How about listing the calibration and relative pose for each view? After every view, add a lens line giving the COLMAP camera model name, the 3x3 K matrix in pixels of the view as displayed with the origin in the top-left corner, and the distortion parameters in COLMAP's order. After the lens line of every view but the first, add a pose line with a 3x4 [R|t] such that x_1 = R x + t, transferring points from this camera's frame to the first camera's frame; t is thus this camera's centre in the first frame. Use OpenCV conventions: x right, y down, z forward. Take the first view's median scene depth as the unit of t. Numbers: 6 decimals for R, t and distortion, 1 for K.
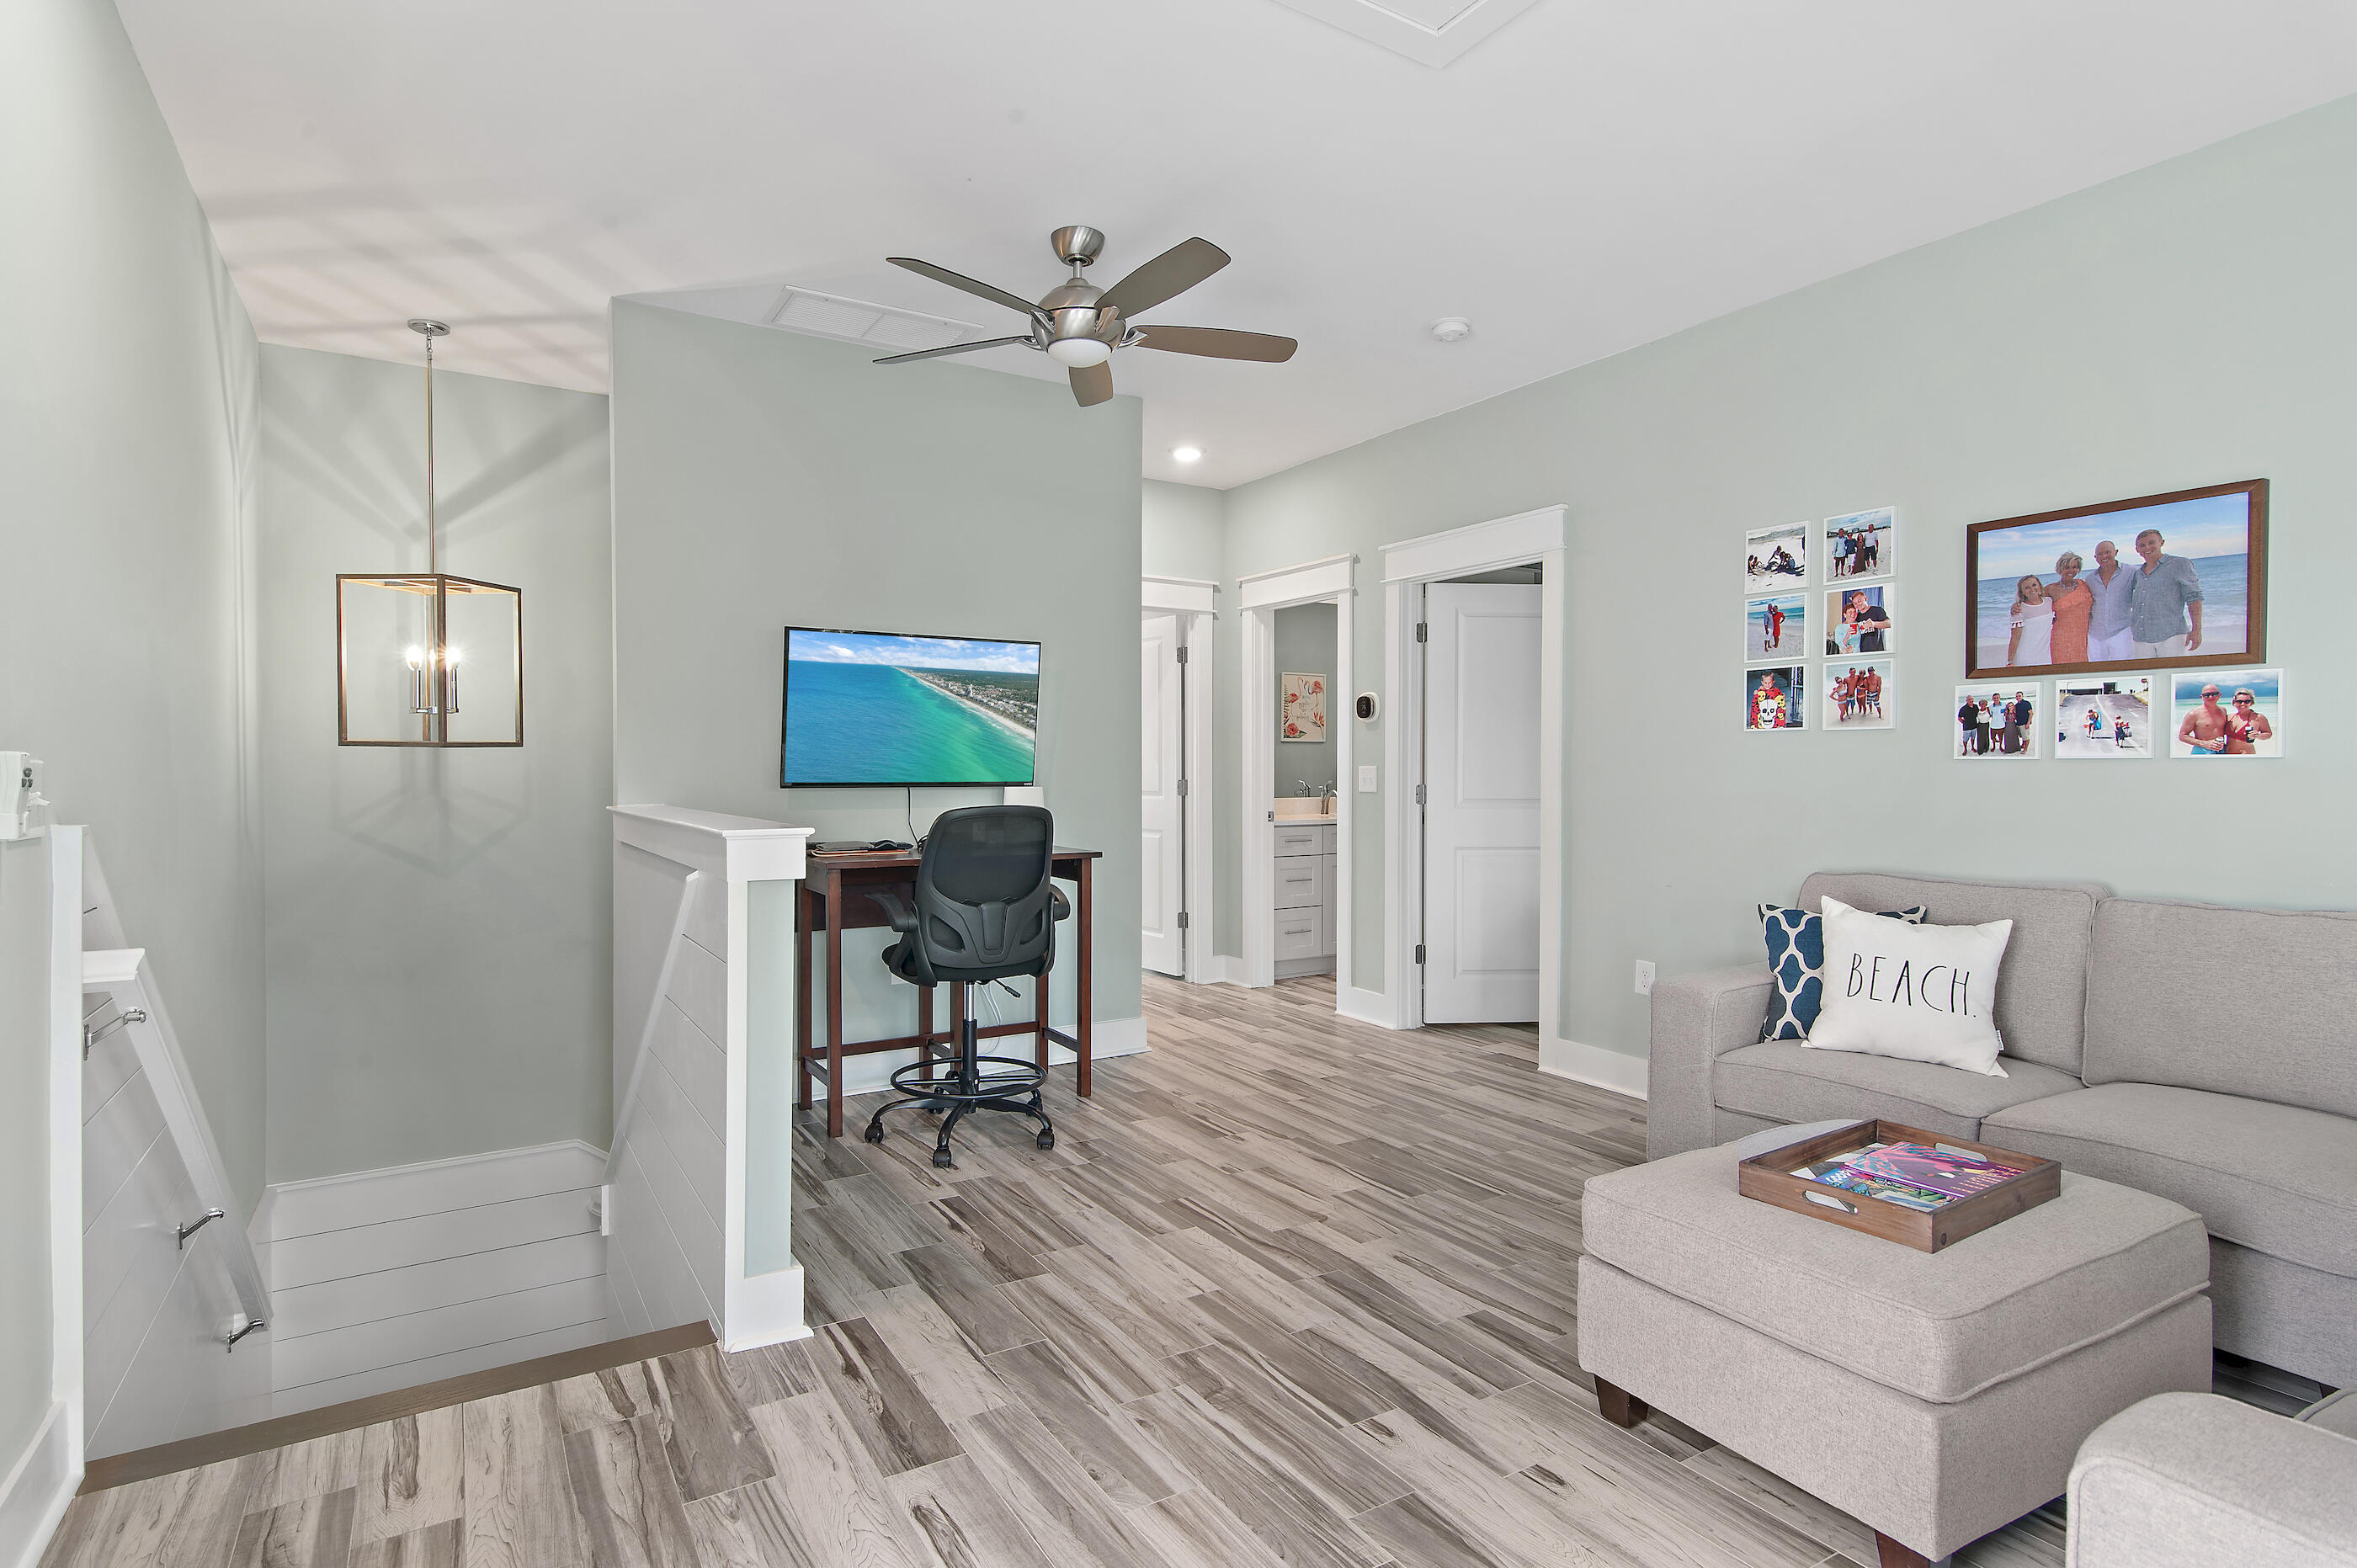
lens RADIAL K [[1191.6, 0, 1178.5], [0, 1191.6, 784.0], [0, 0, 1]] dist [0.008352, -0.000683]
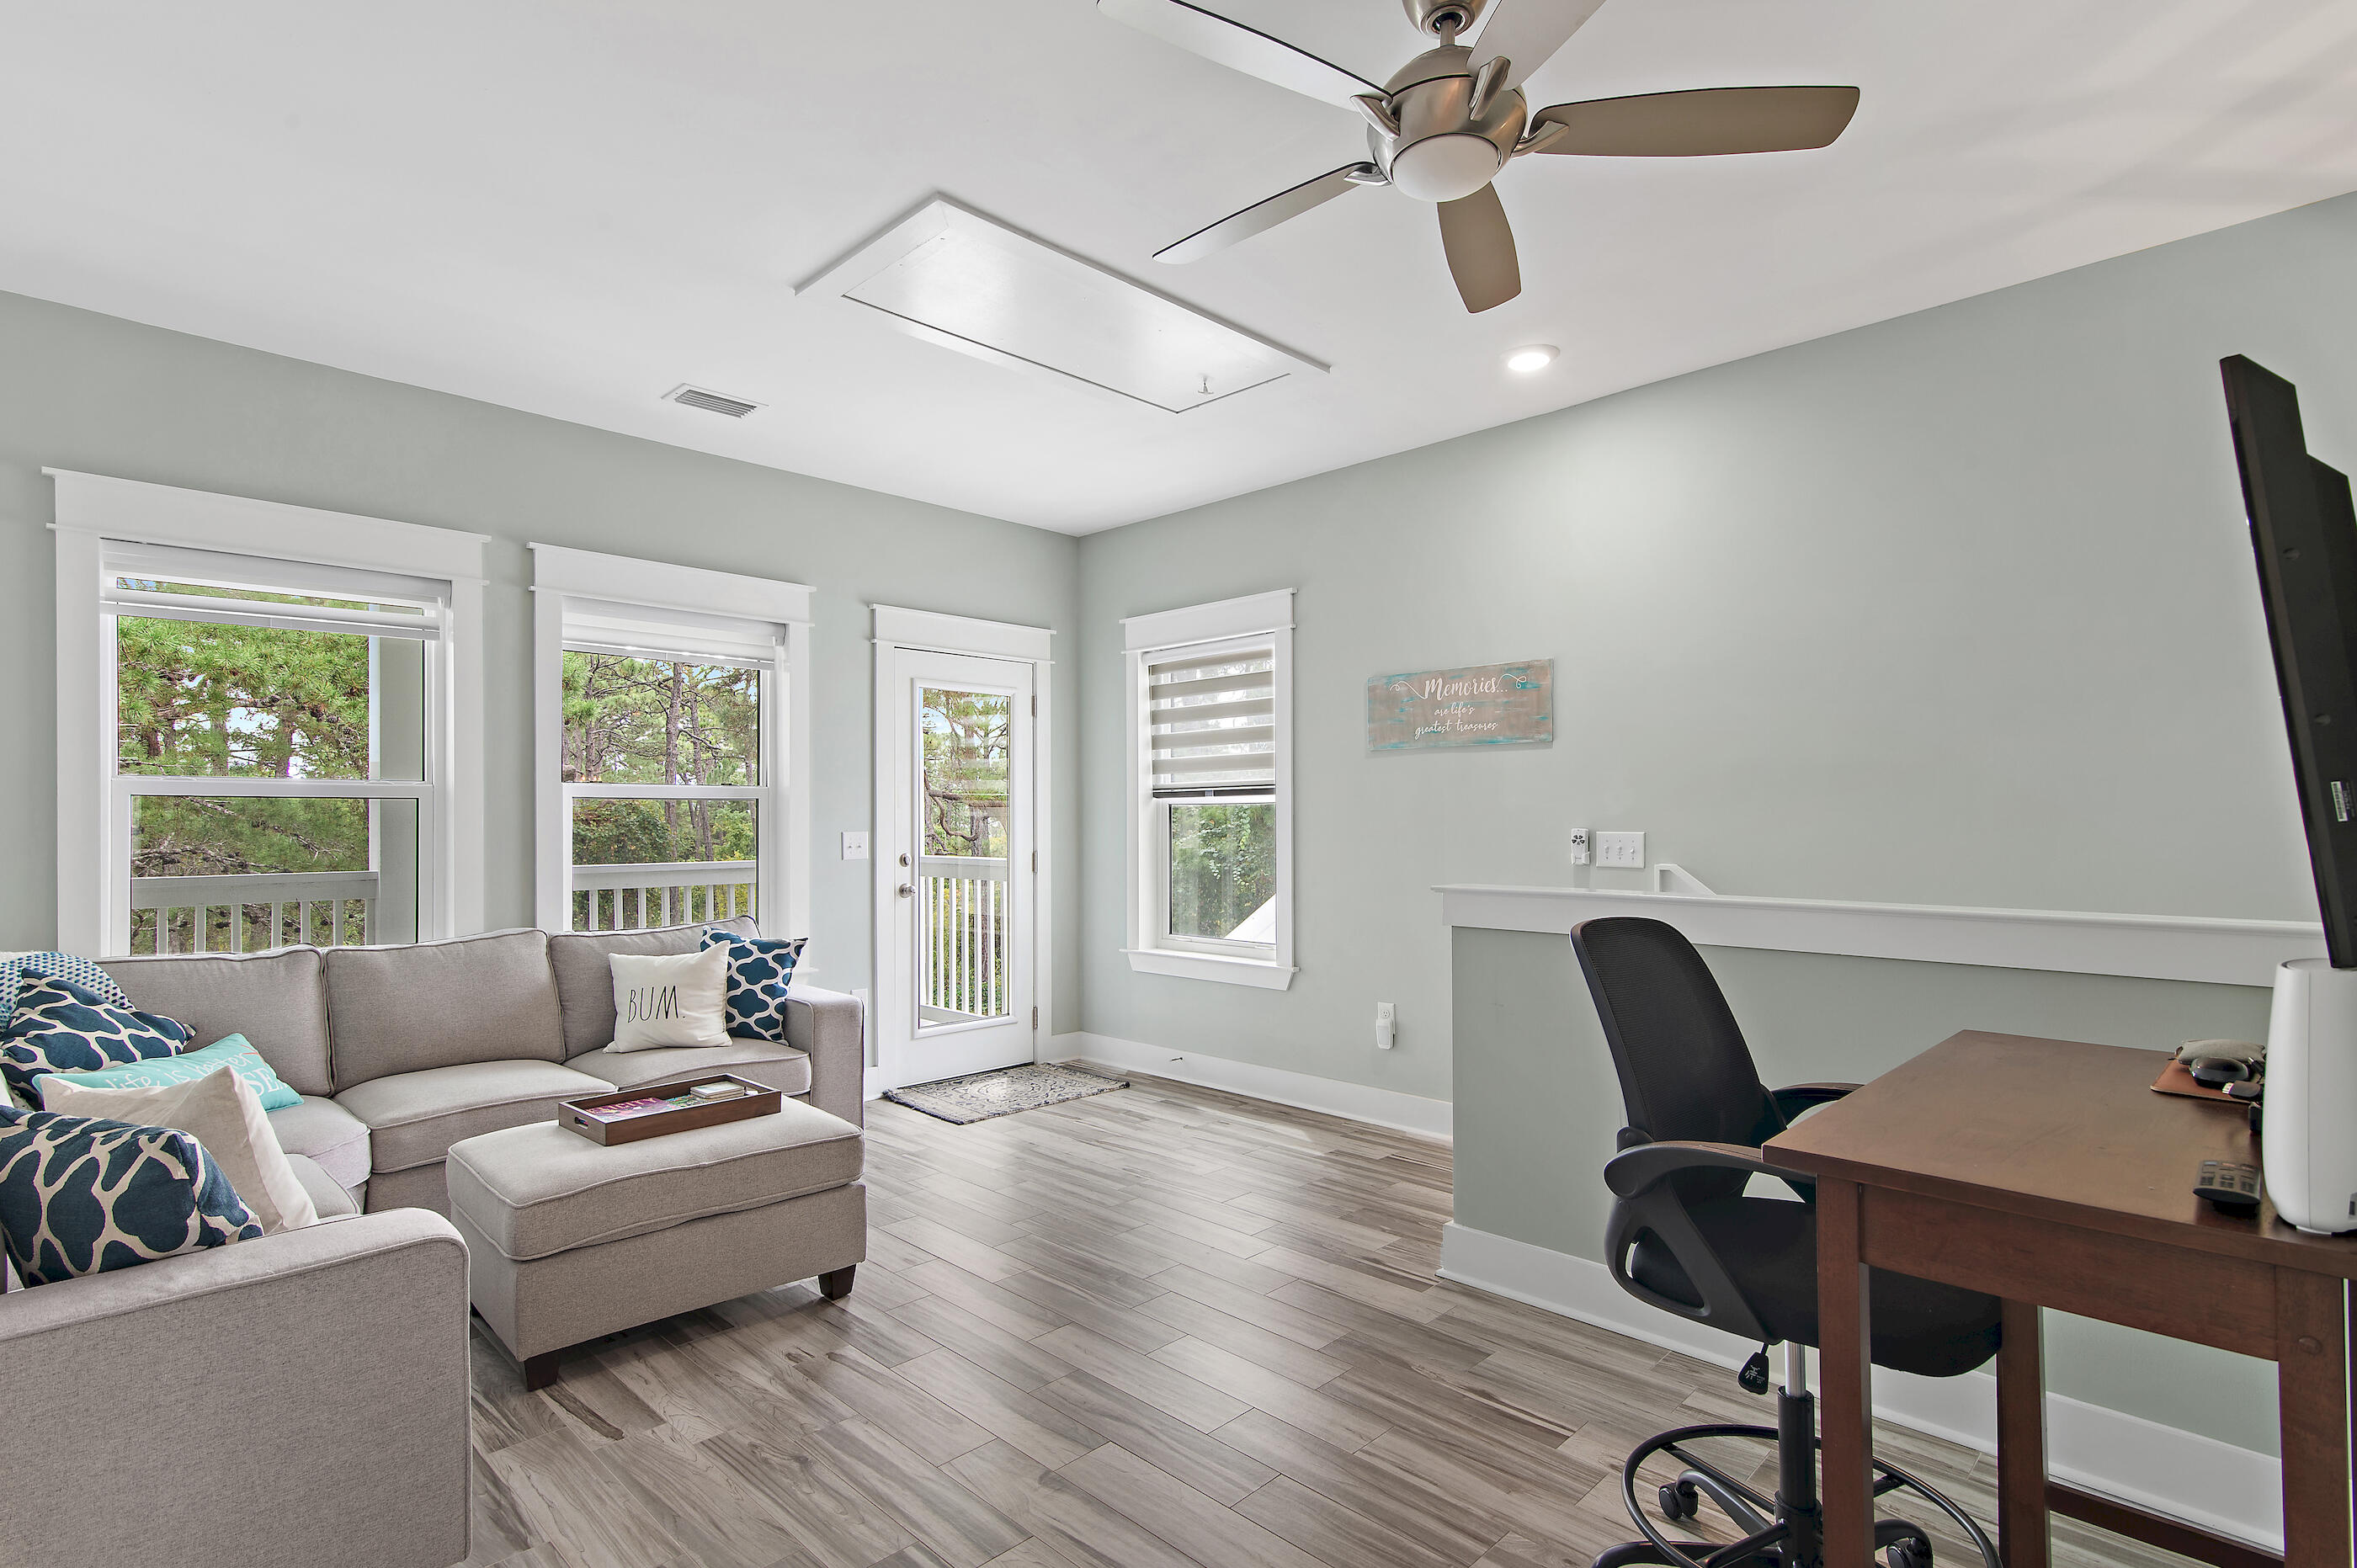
lens RADIAL K [[1149.2, 0, 1173.5], [0, 1149.2, 803.8], [0, 0, 1]] dist [0.015262, -0.000313]
pose [[-0.972735, -0.001856, -0.231913, 0.209594], [-0.002443, 0.999995, 0.002243, -0.044670], [0.231907, 0.002748, -0.972734, 1.699220]]
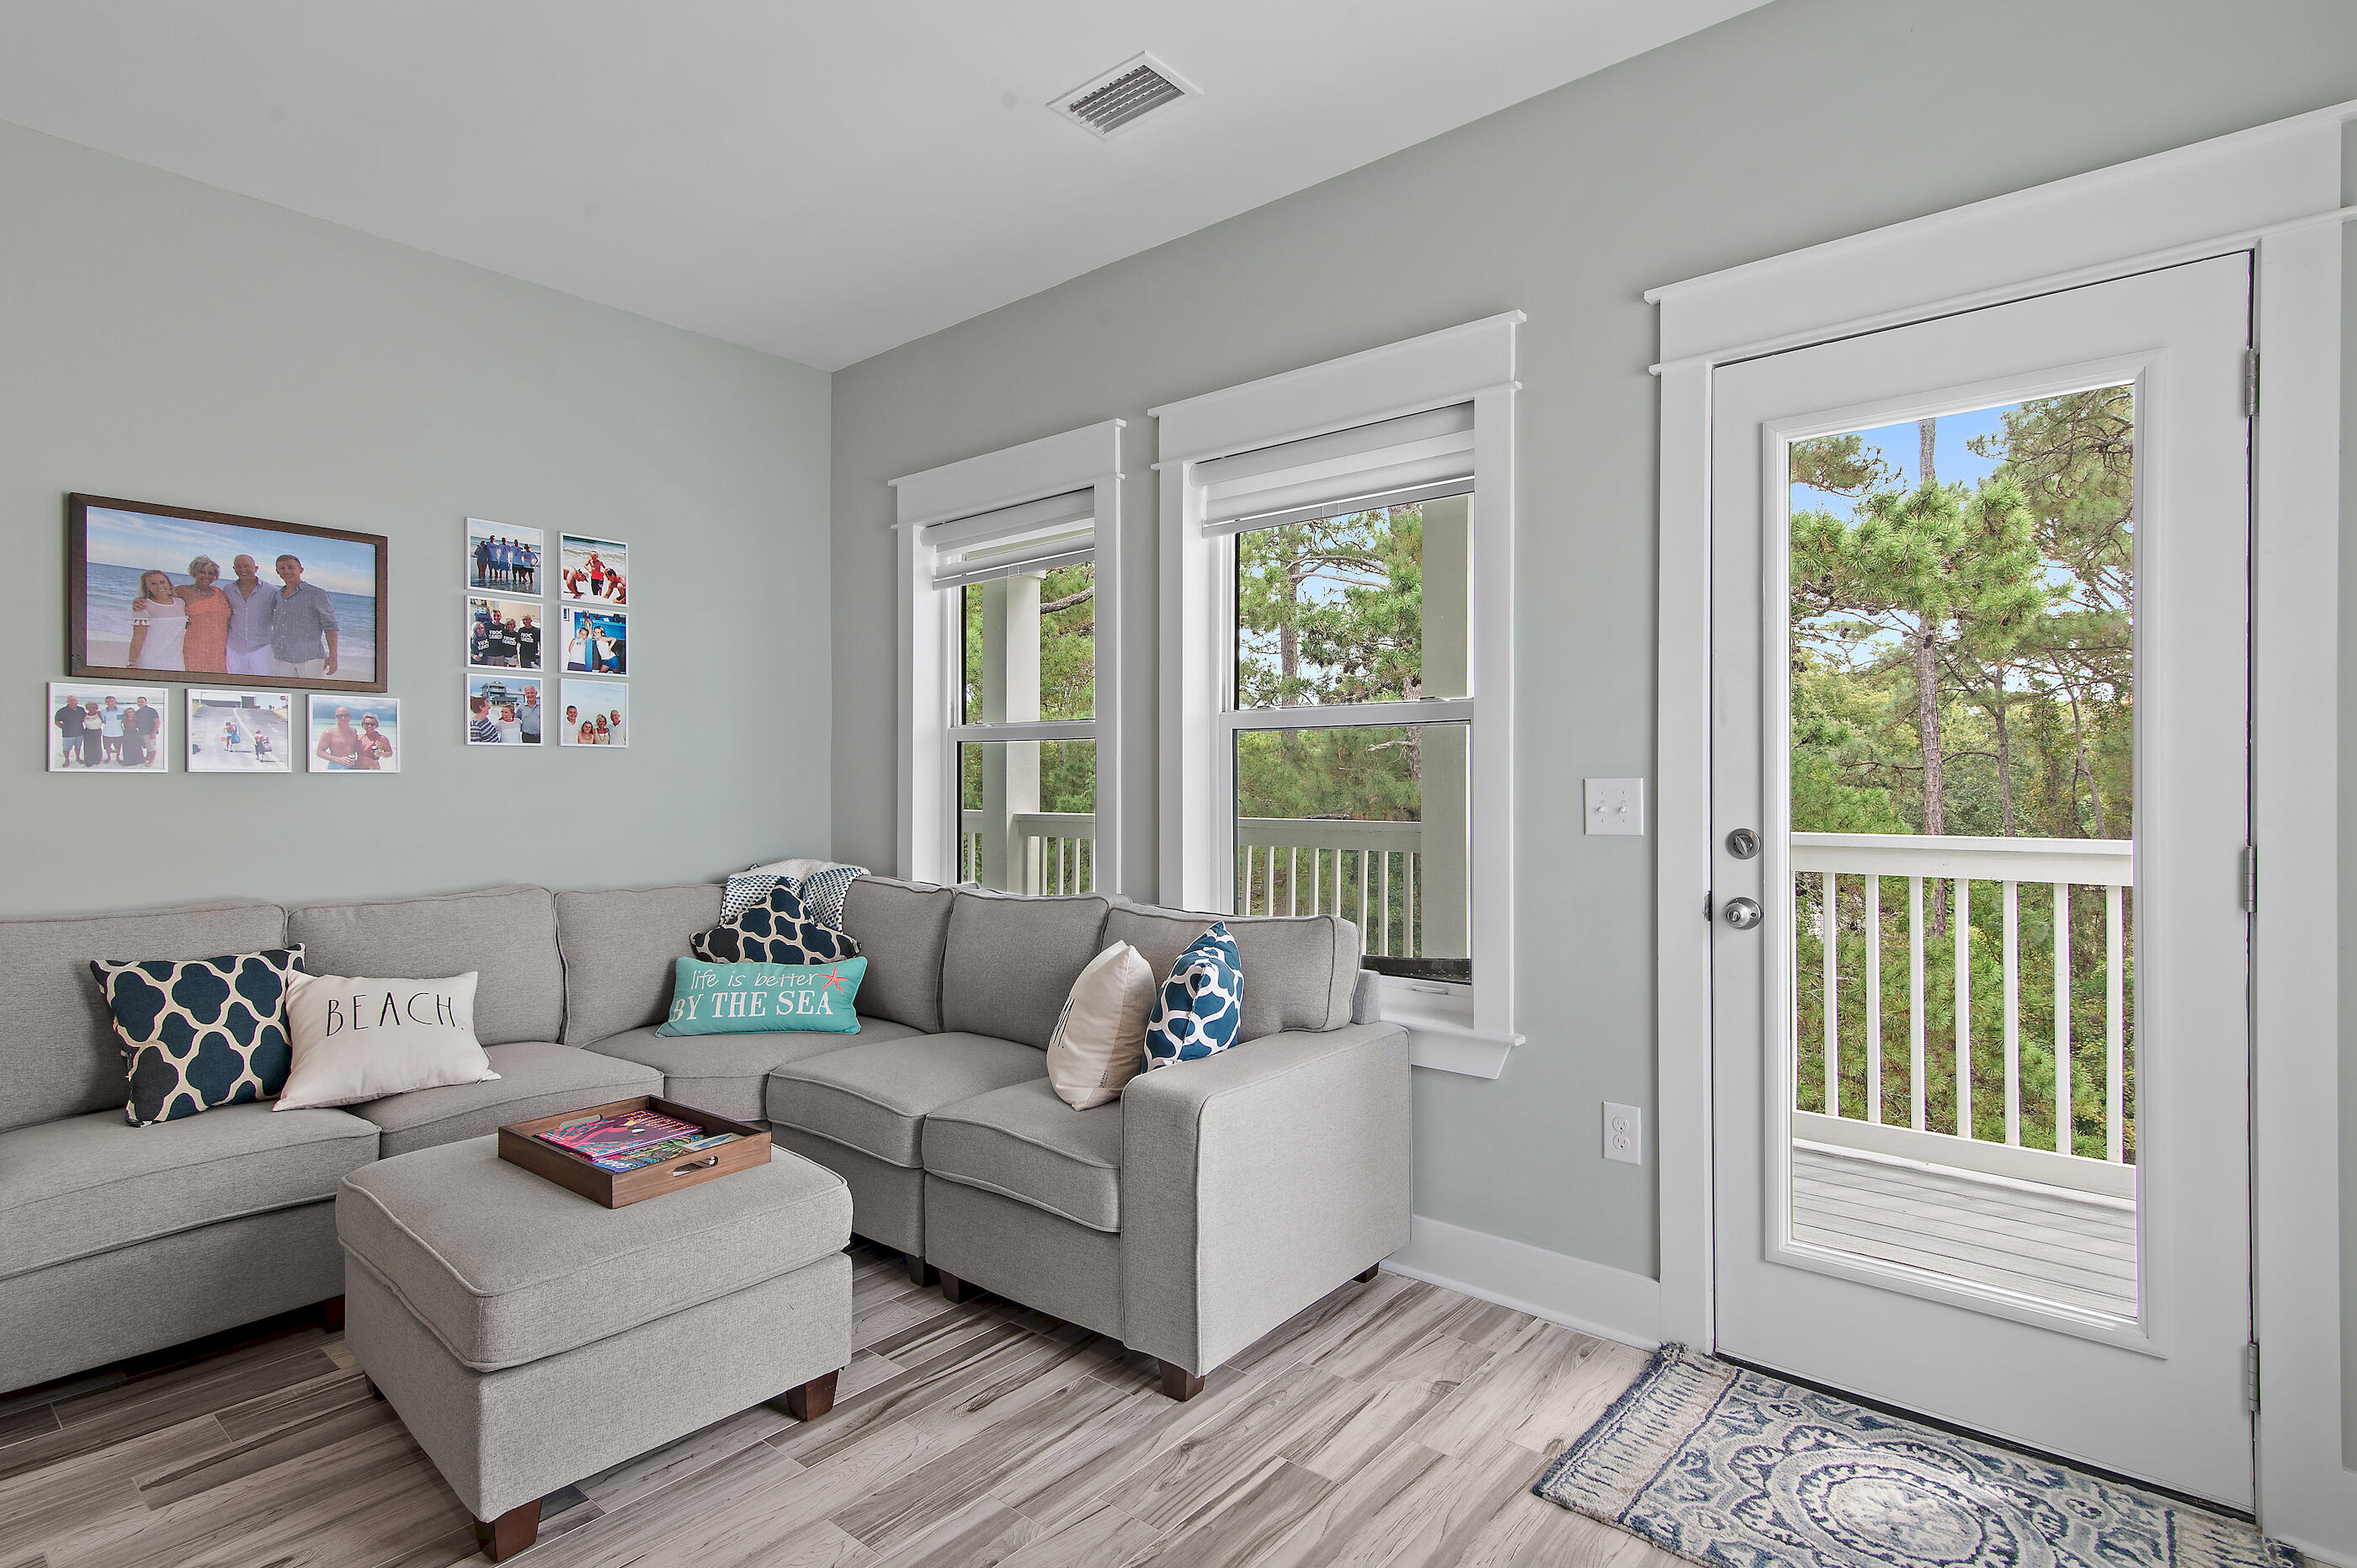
lens RADIAL K [[1165.1, 0, 1182.6], [0, 1165.1, 784.1], [0, 0, 1]] dist [0.015647, 0.000271]
pose [[-0.314214, -0.003131, 0.949347, -0.396011], [0.014696, 0.999859, 0.008162, -0.007739], [-0.949238, 0.016516, -0.314124, 0.554609]]
